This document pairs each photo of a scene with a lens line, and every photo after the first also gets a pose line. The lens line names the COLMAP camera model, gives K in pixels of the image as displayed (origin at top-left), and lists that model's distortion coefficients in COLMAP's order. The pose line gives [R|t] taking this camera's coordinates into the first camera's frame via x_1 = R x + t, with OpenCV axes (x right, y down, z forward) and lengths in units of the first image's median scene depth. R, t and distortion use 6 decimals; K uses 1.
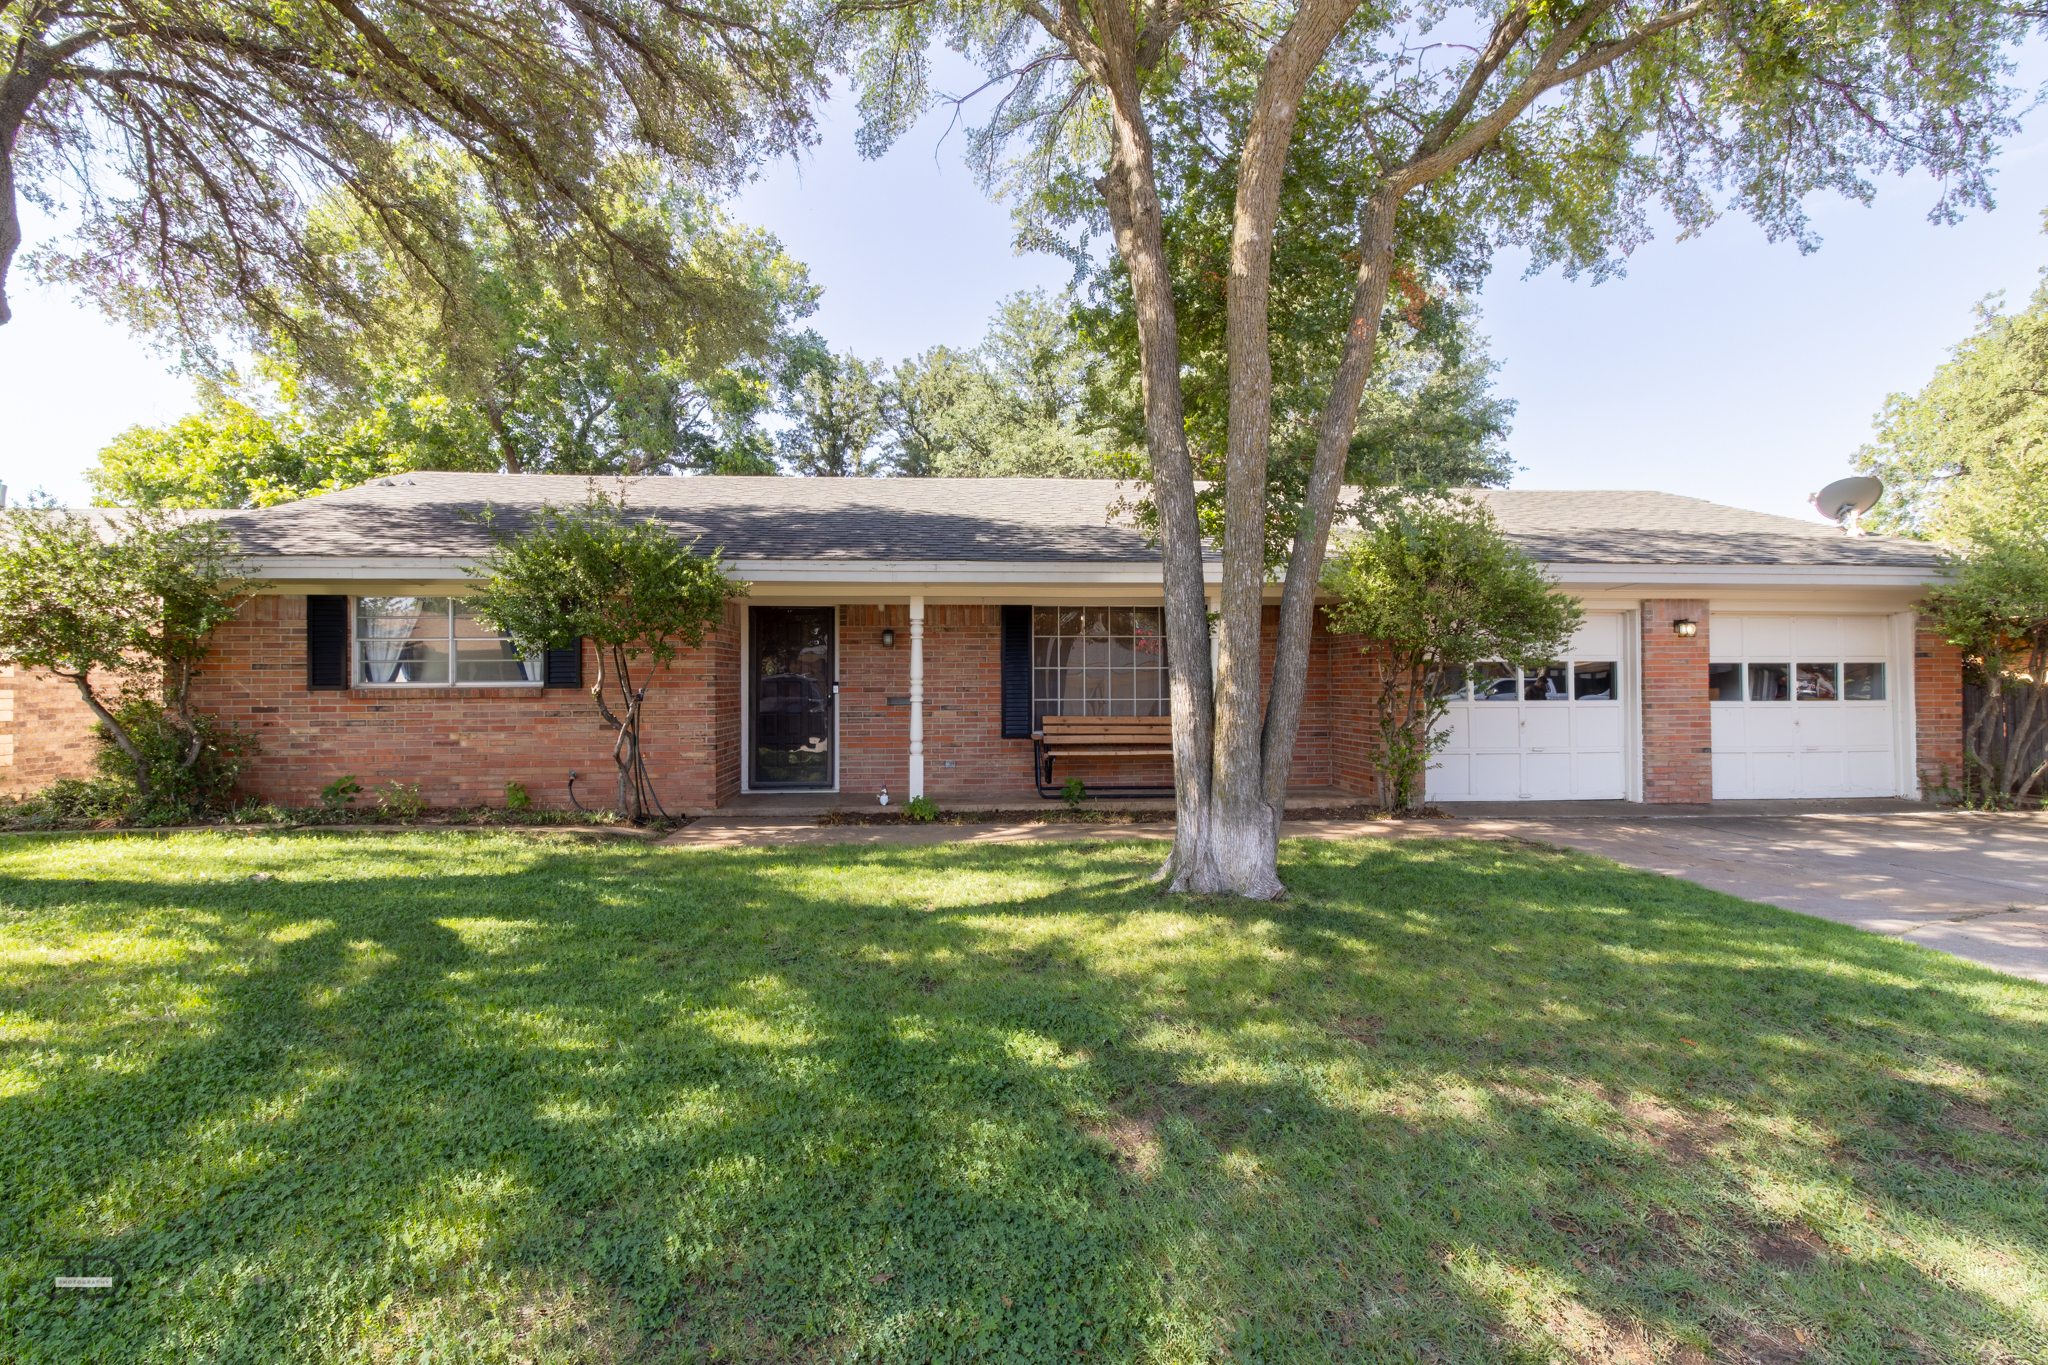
lens RADIAL K [[974.3, 0, 1024.0], [0, 974.3, 682.5], [0, 0, 1]] dist [0.001521, 0.000182]
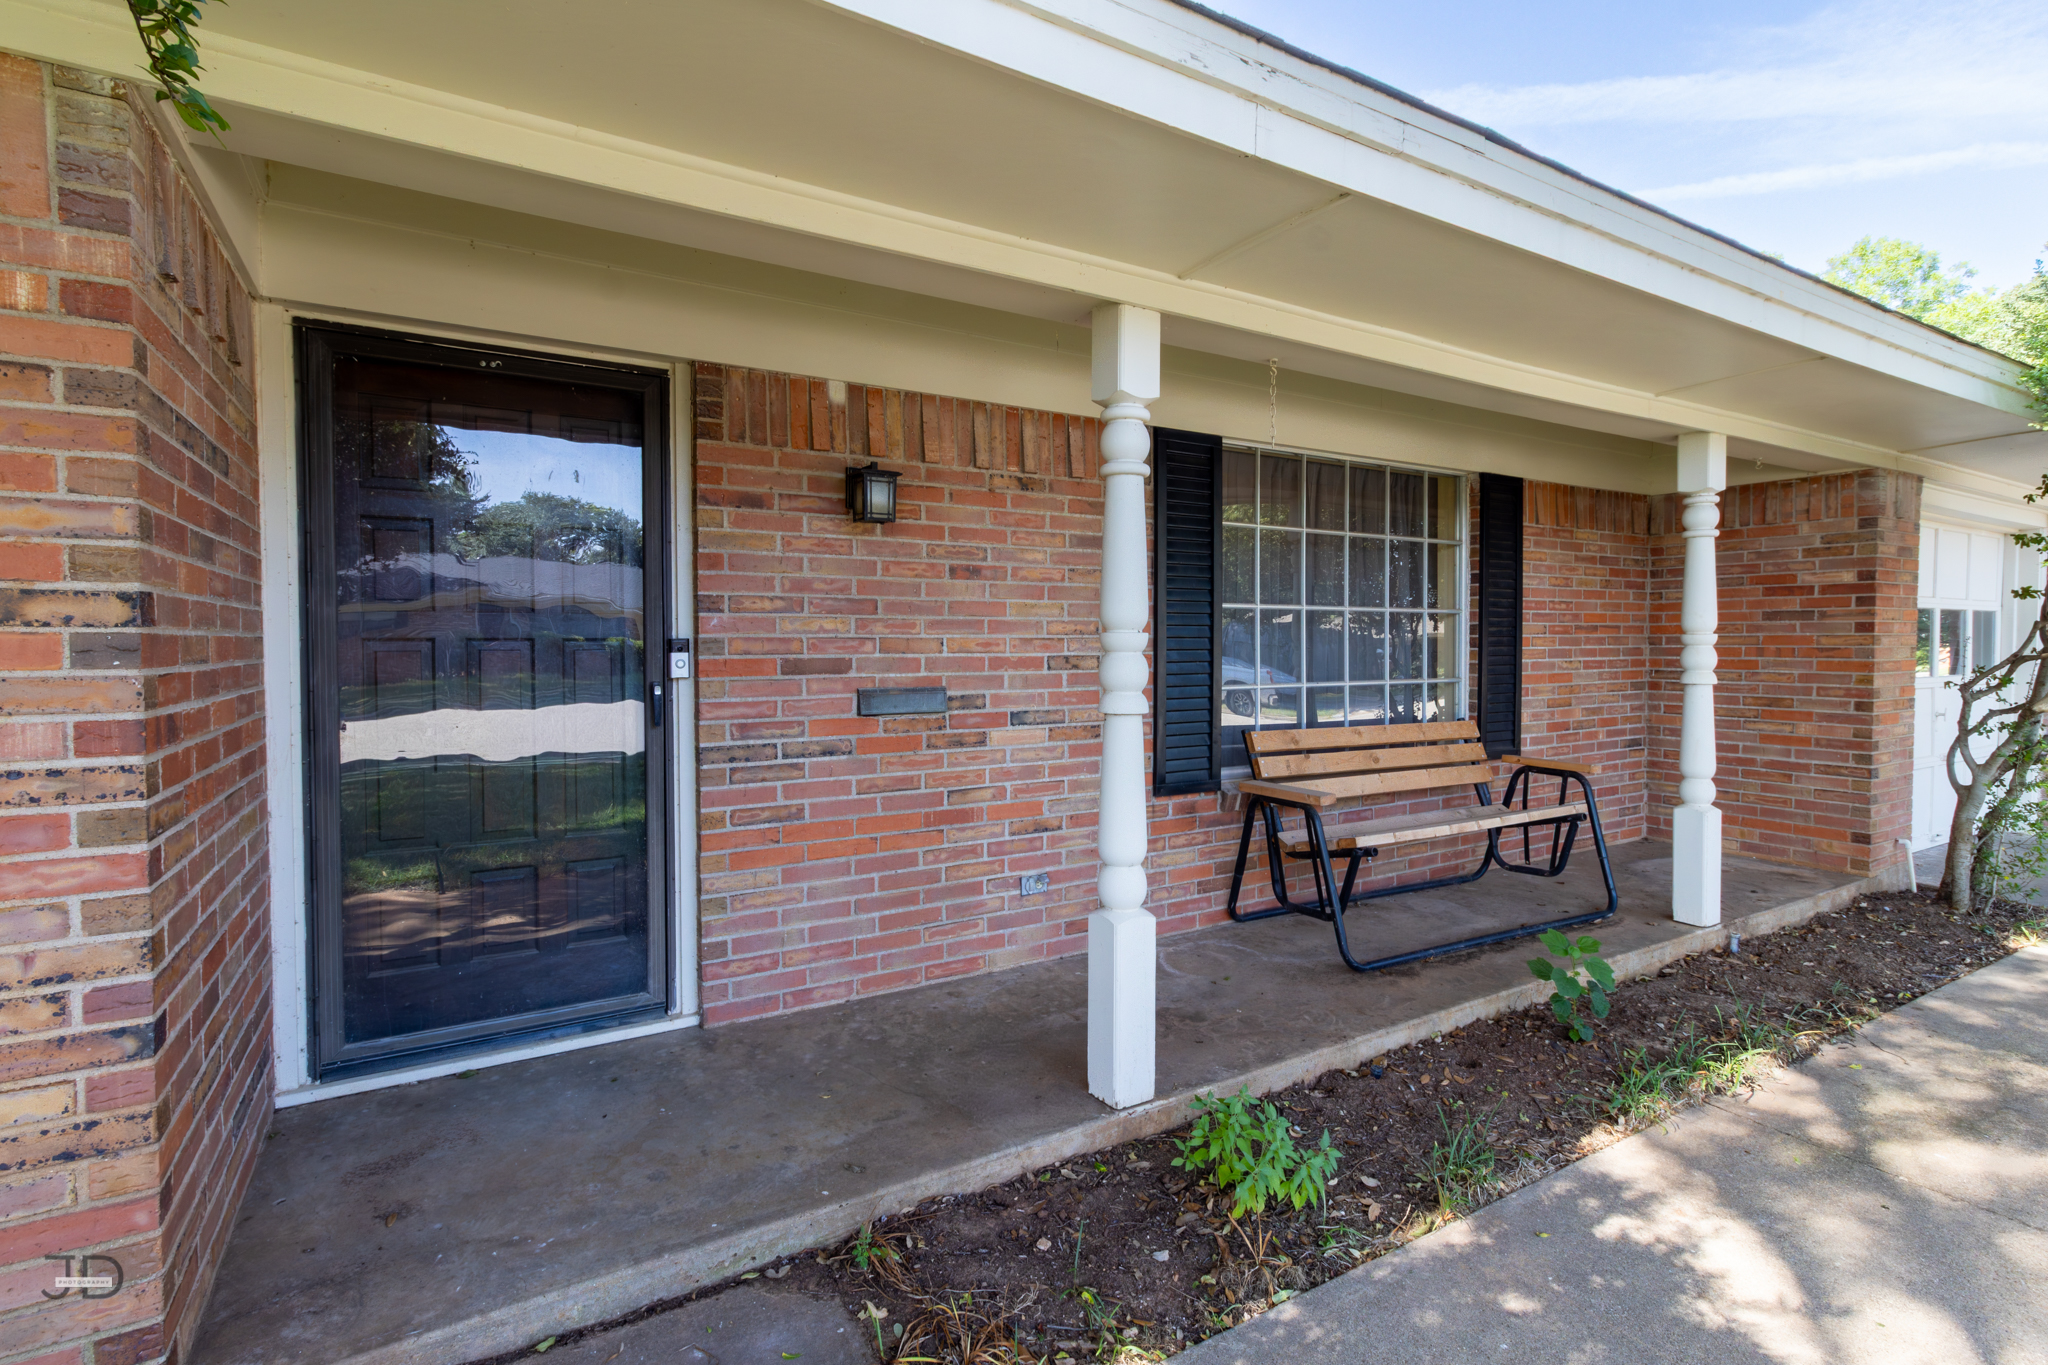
lens RADIAL K [[974.3, 0, 1024.0], [0, 974.3, 682.5], [0, 0, 1]] dist [0.001521, 0.000182]
pose [[0.890438, -0.016345, 0.454810, -0.244280], [-0.000298, 0.999334, 0.036497, 0.001559], [-0.455104, -0.032634, 0.889840, 0.740260]]
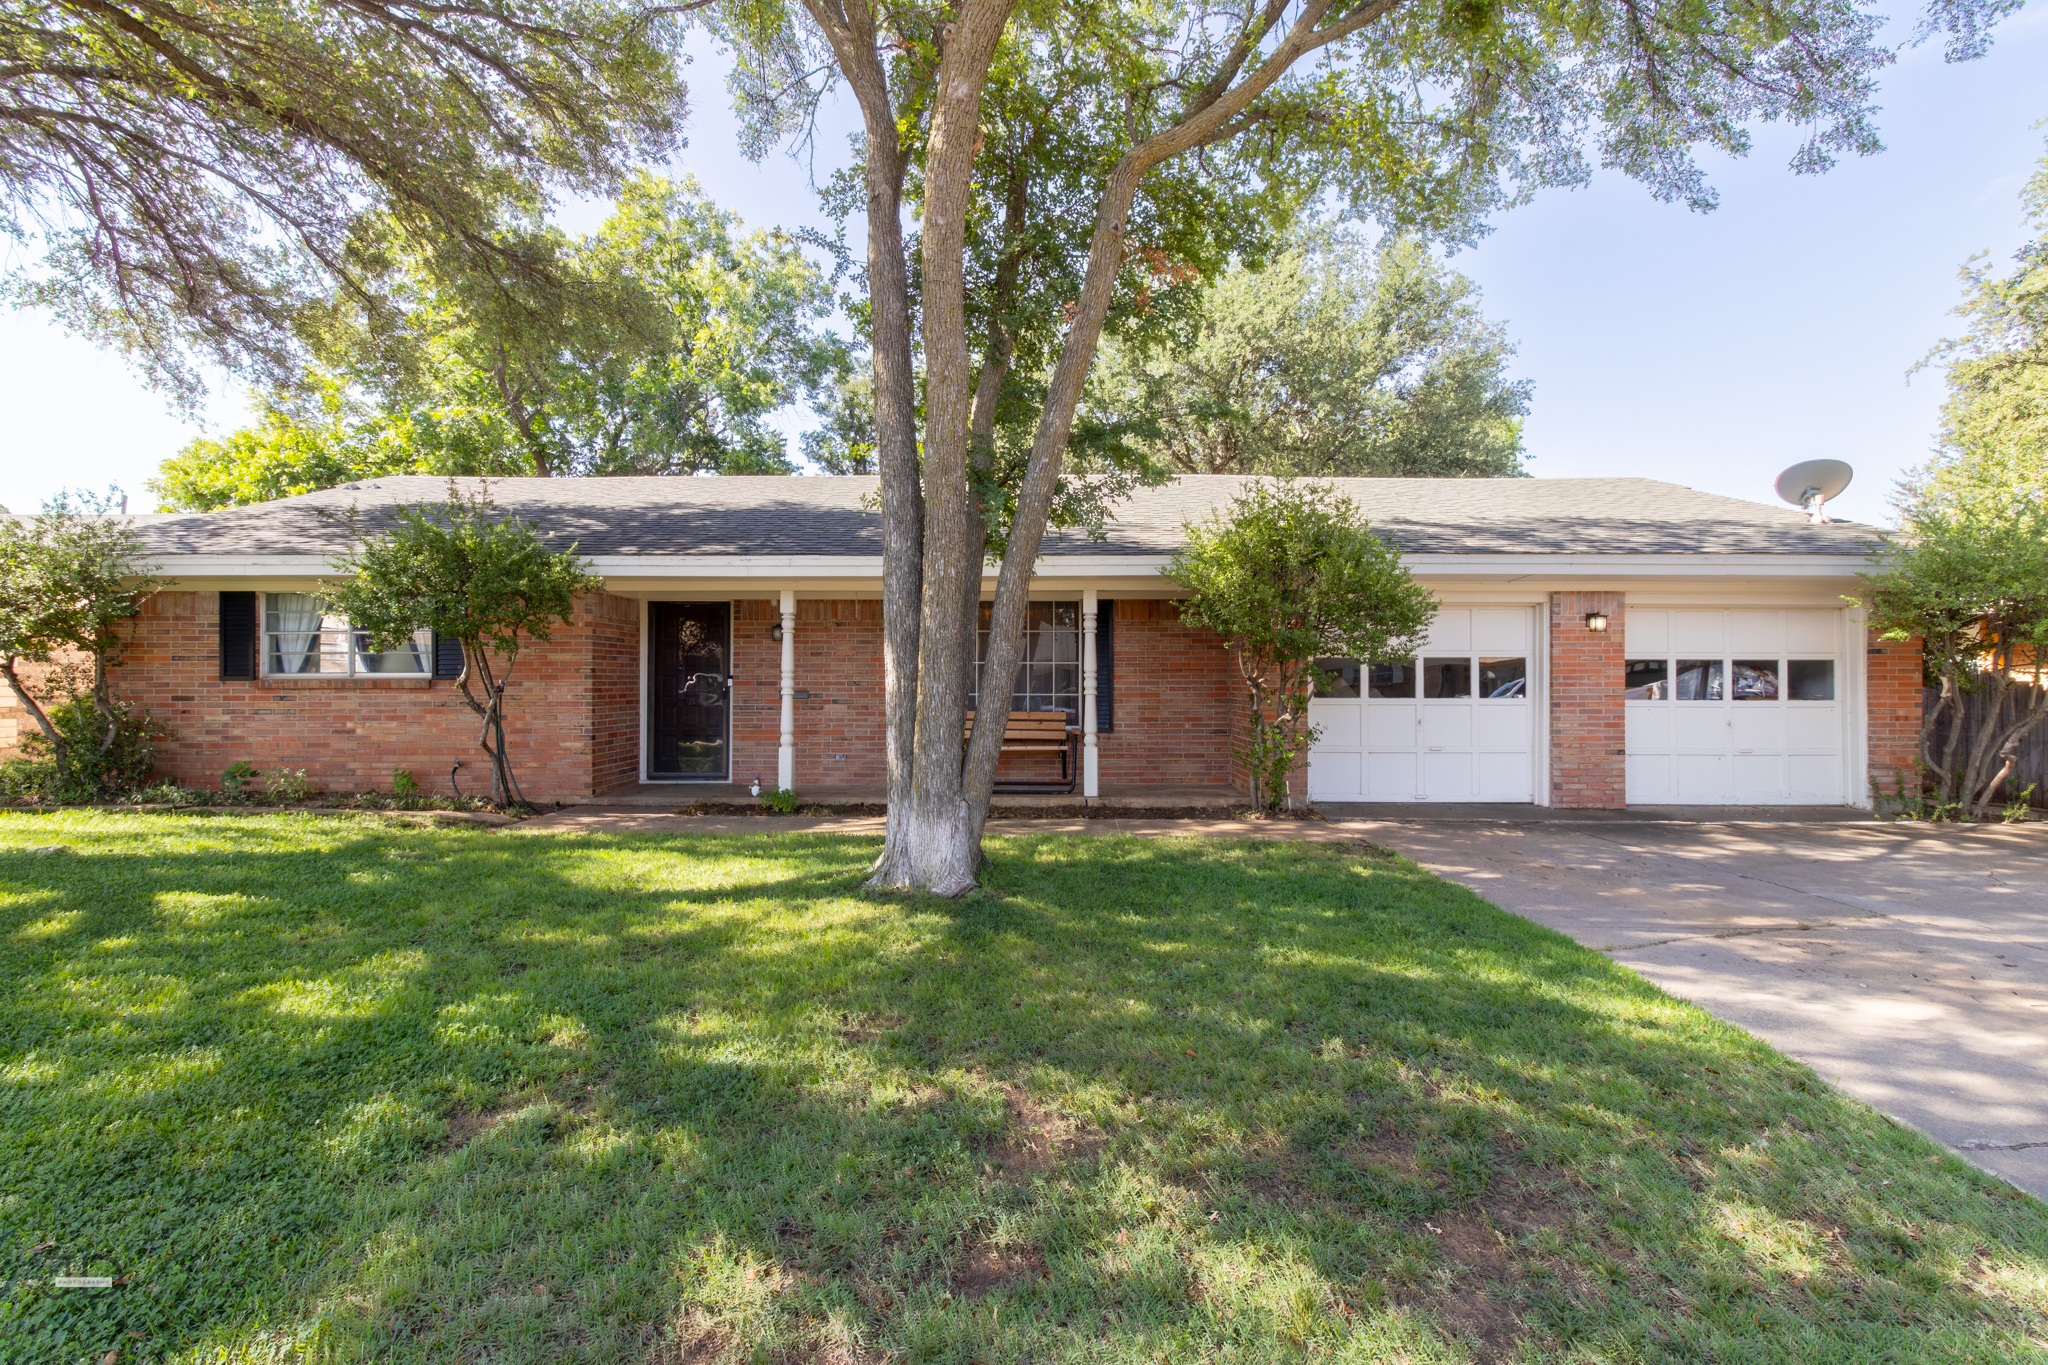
lens RADIAL K [[979.0, 0, 1024.0], [0, 979.0, 682.5], [0, 0, 1]] dist [0.000476, 0.000169]
pose [[0.995739, 0.004903, -0.092085, 0.217190], [-0.004906, 0.999988, 0.000190, 0.005127], [0.092085, 0.000263, 0.995751, 0.009652]]
